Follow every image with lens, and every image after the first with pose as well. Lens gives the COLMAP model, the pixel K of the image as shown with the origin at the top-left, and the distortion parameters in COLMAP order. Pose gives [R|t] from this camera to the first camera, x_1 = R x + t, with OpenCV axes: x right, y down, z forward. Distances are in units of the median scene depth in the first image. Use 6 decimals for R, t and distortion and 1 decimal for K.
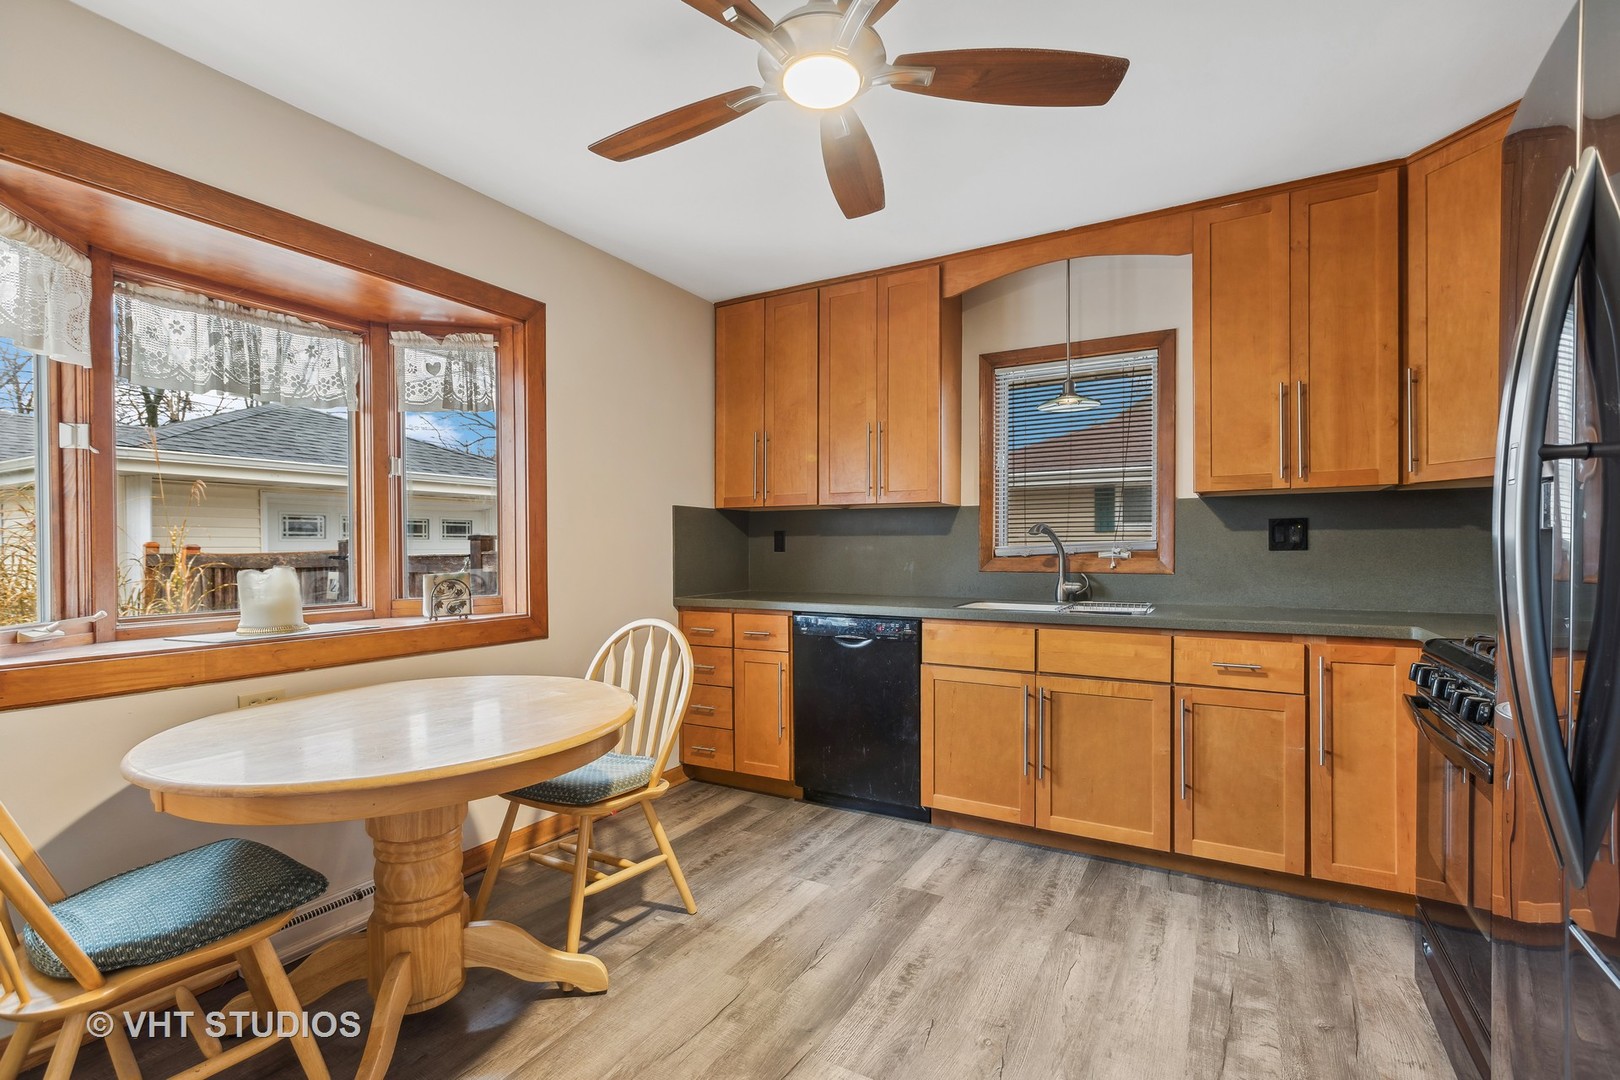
lens RADIAL K [[738.1, 0, 804.4], [0, 738.1, 552.0], [0, 0, 1]] dist [-0.000540, 0.000796]
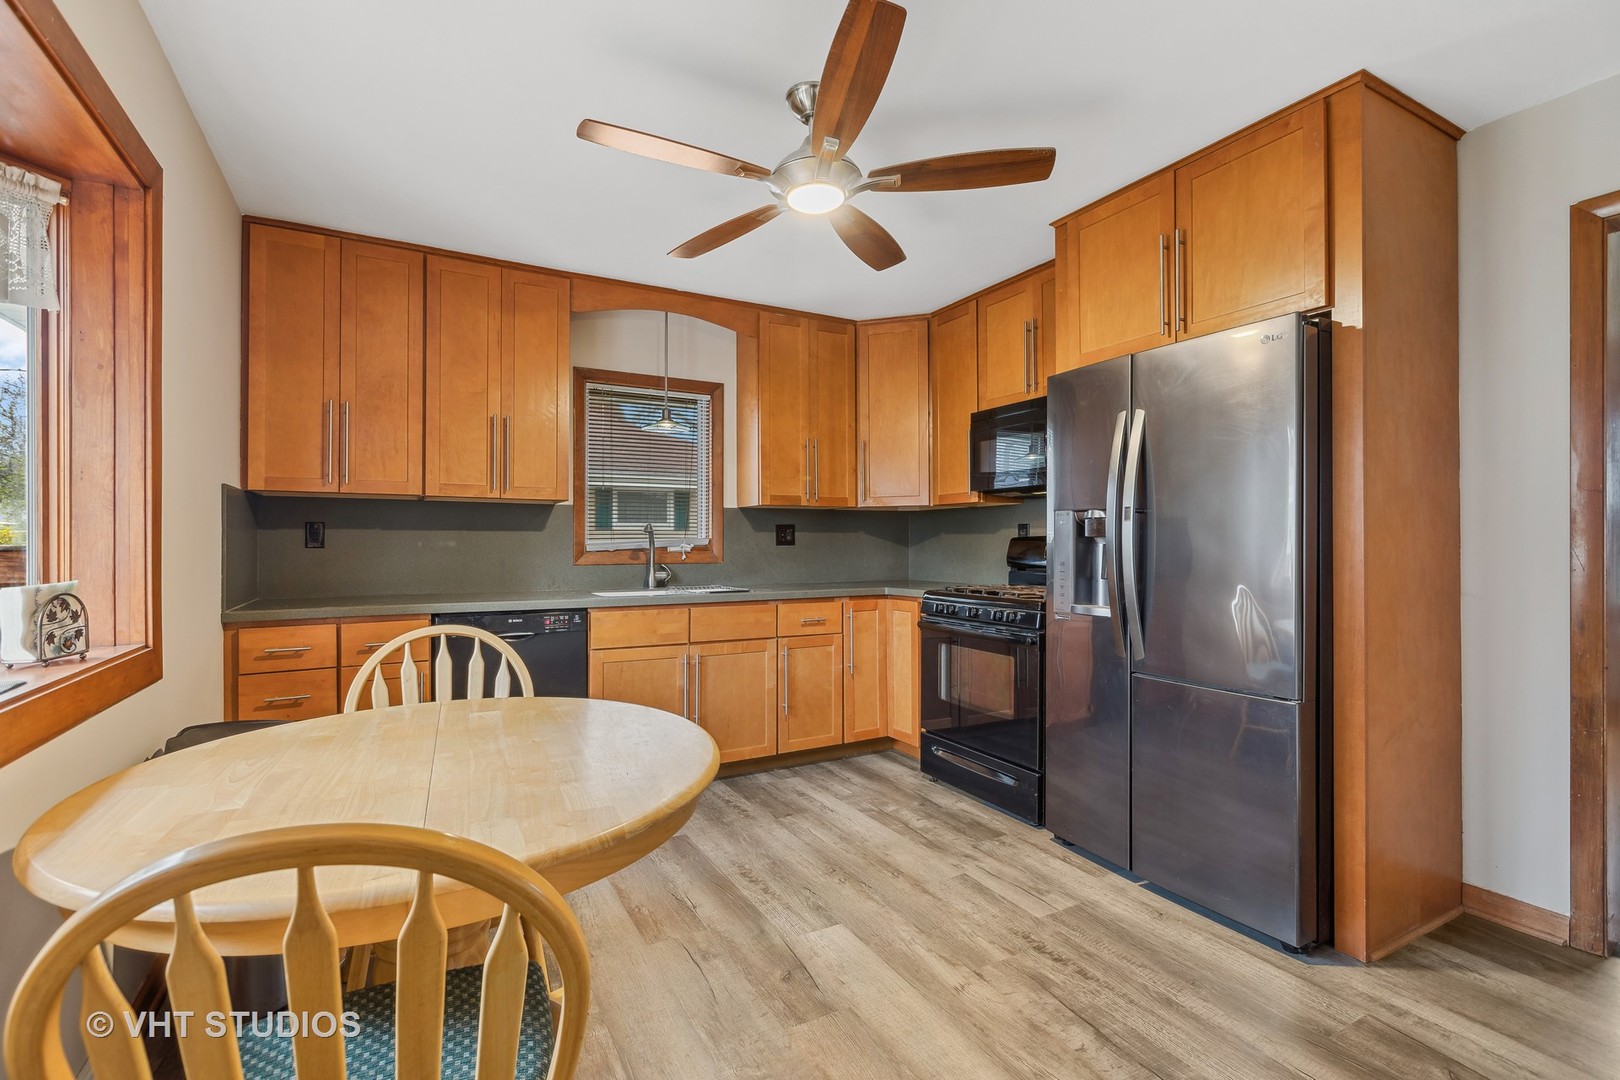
lens RADIAL K [[738.1, 0, 801.3], [0, 738.1, 537.2], [0, 0, 1]] dist [-0.000540, 0.000796]
pose [[0.516682, 0.010214, 0.856116, -0.707247], [0.003710, 0.999893, -0.014169, 0.002530], [-0.856169, 0.010497, 0.516589, 0.204248]]
